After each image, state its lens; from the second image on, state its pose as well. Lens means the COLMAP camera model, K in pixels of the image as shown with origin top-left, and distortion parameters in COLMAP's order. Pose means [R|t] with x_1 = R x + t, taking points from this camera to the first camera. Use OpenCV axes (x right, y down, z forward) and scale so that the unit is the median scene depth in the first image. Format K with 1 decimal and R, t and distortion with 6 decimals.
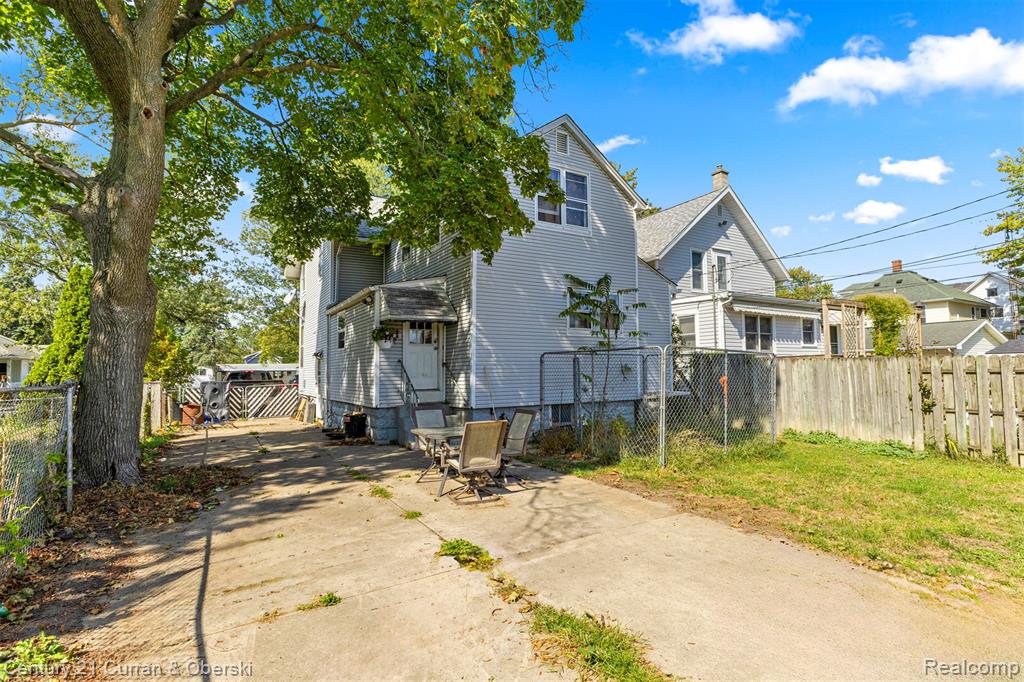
lens RADIAL K [[487.6, 0, 511.9], [0, 487.6, 338.0], [0, 0, 1]] dist [0.003373, 0.000253]
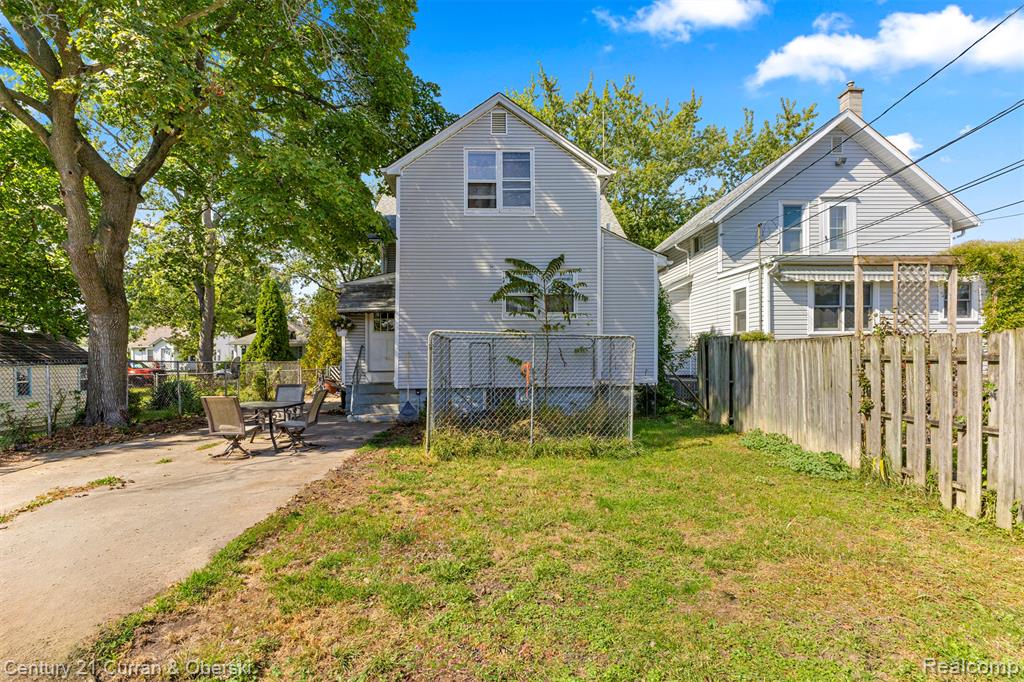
lens RADIAL K [[487.6, 0, 511.6], [0, 487.6, 349.2], [0, 0, 1]] dist [0.003373, 0.000253]
pose [[0.880470, -0.001483, -0.474100, 0.593283], [0.029615, 0.998214, 0.051875, 0.003454], [0.473177, -0.059715, 0.878941, 0.124210]]
